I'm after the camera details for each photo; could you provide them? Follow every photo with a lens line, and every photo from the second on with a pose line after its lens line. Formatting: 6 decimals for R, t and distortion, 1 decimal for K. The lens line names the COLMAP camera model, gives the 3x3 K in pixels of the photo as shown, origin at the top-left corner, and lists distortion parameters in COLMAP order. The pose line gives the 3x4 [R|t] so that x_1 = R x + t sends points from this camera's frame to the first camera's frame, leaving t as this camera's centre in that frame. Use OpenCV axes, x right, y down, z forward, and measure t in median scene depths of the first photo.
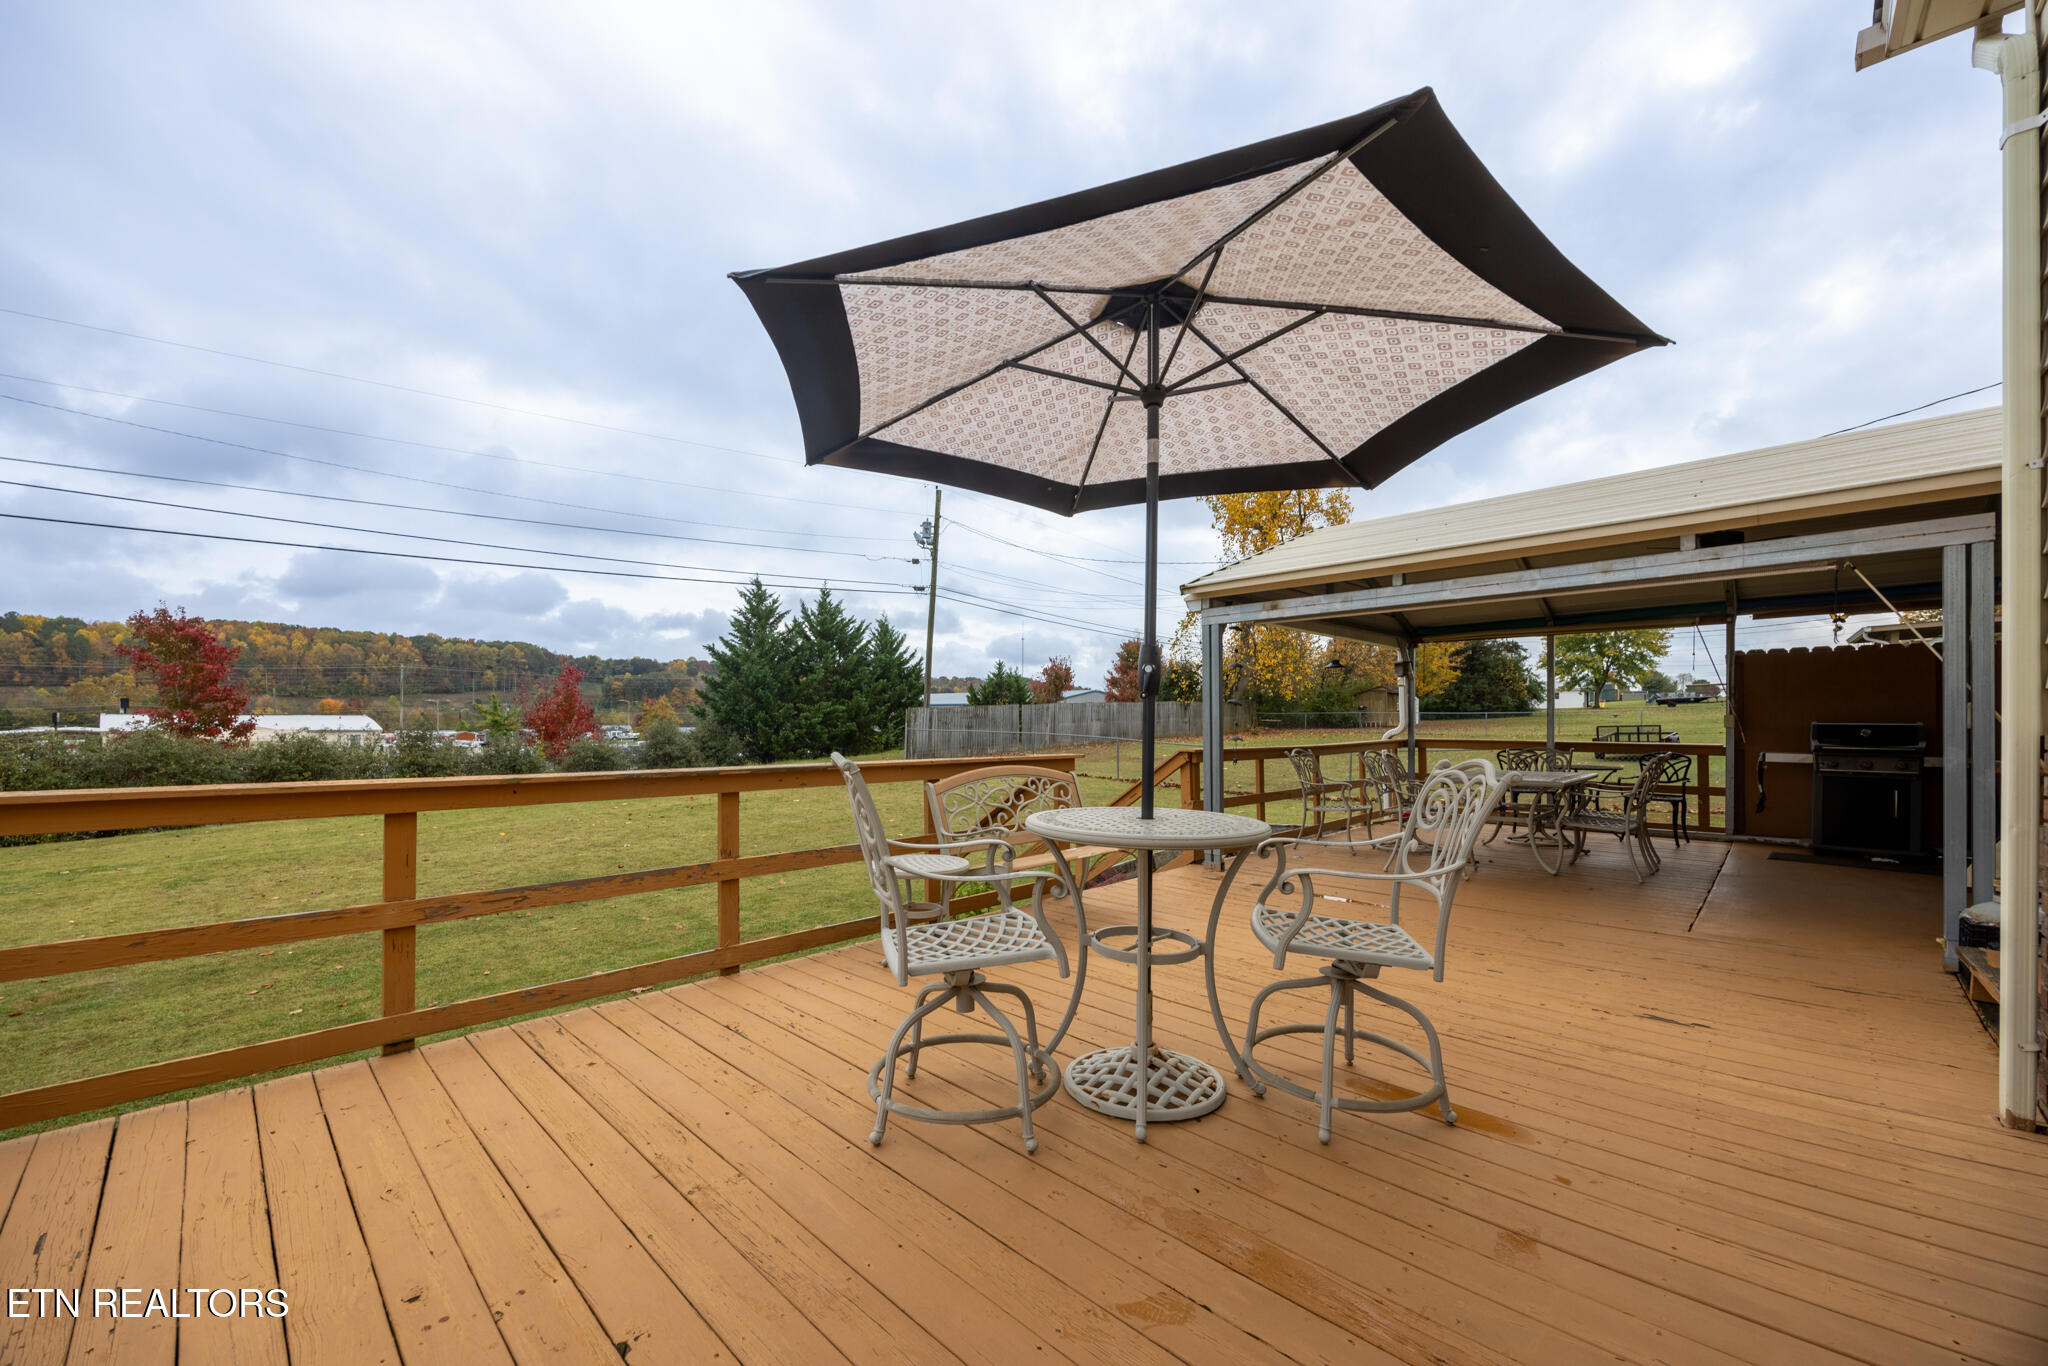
lens RADIAL K [[796.6, 0, 1008.1], [0, 796.6, 720.6], [0, 0, 1]] dist [-0.001063, -0.000156]
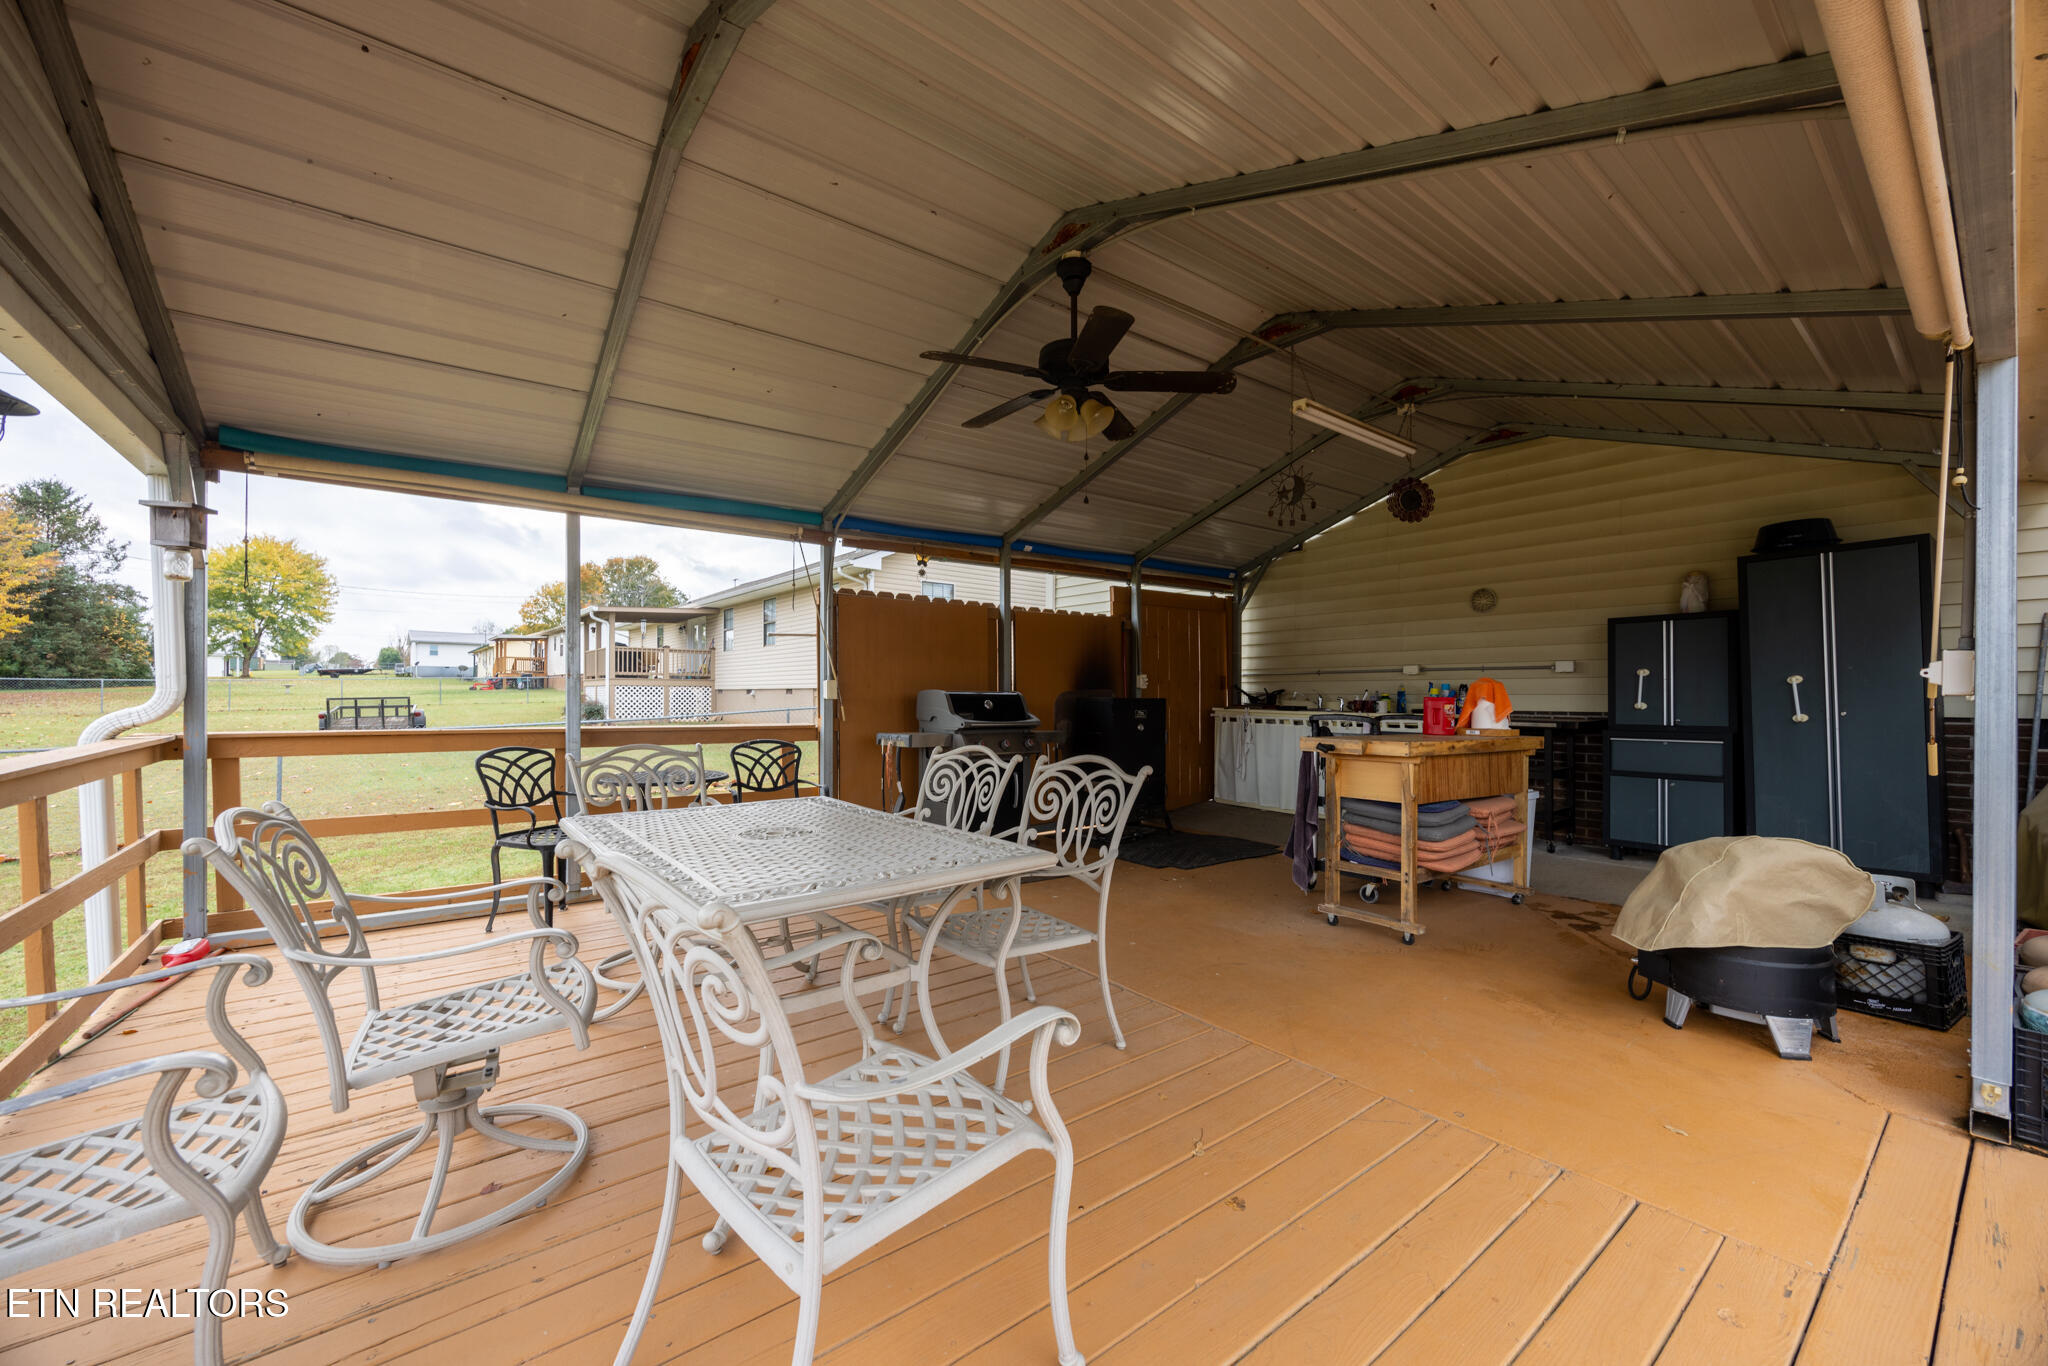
lens RADIAL K [[789.3, 0, 1016.2], [0, 789.3, 693.5], [0, 0, 1]] dist [-0.000646, -0.000153]
pose [[0.142367, 0.002173, 0.989812, 0.238797], [-0.003086, 0.999994, -0.001752, 0.004215], [-0.989809, -0.002805, 0.142373, 0.658731]]
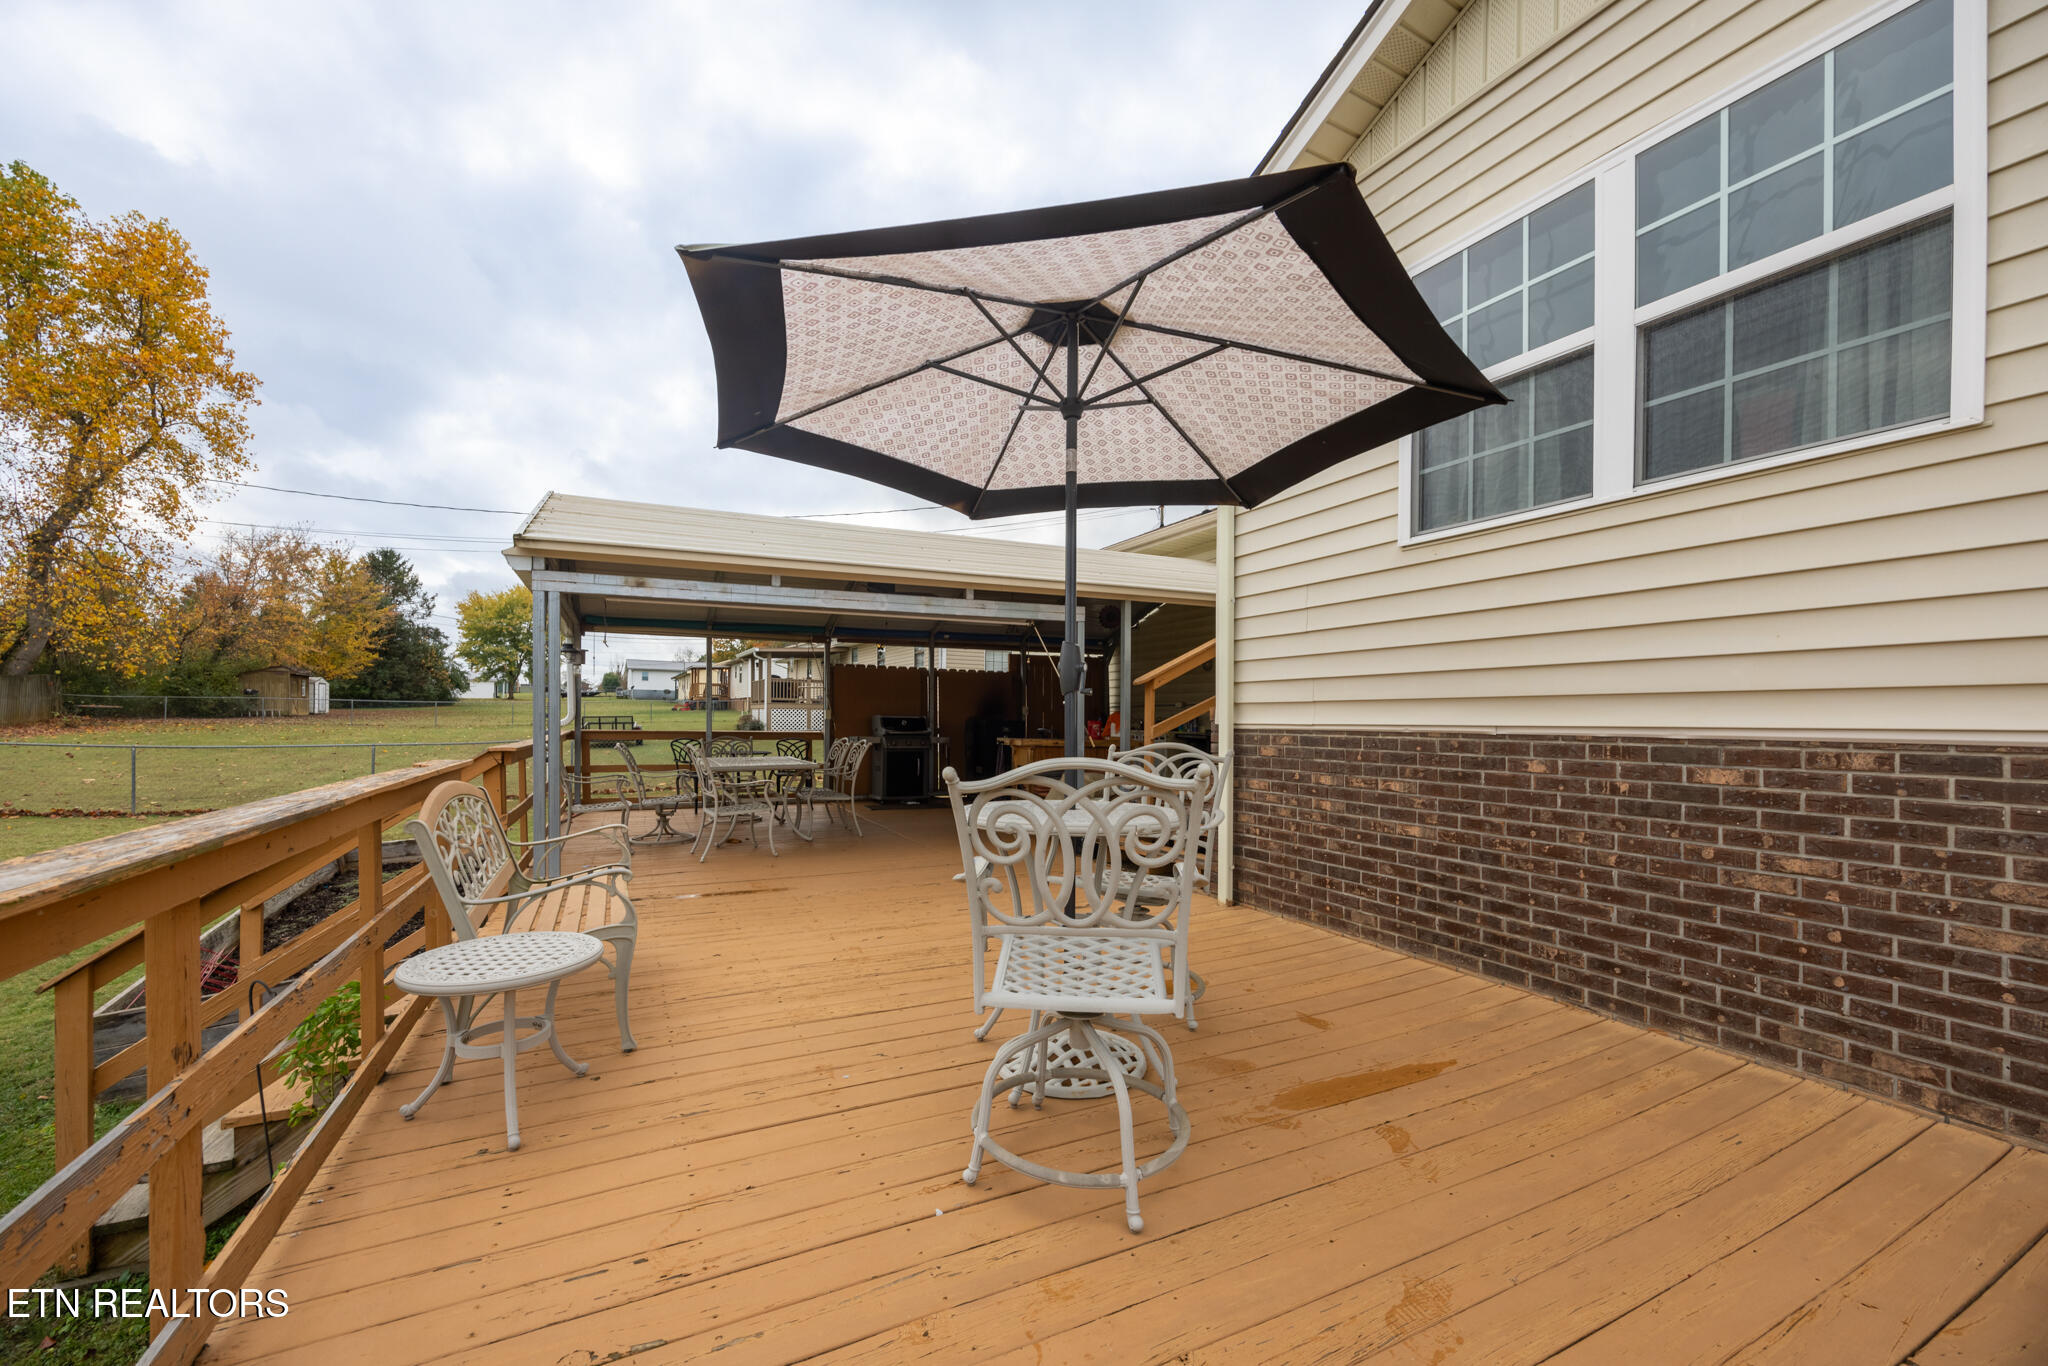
lens RADIAL K [[796.6, 0, 1008.1], [0, 796.6, 720.6], [0, 0, 1]] dist [-0.001063, -0.000156]
pose [[0.342828, -0.001627, 0.939397, -0.240308], [-0.010507, 0.999929, 0.005566, 0.000169], [-0.939340, -0.011778, 0.342786, 0.206151]]
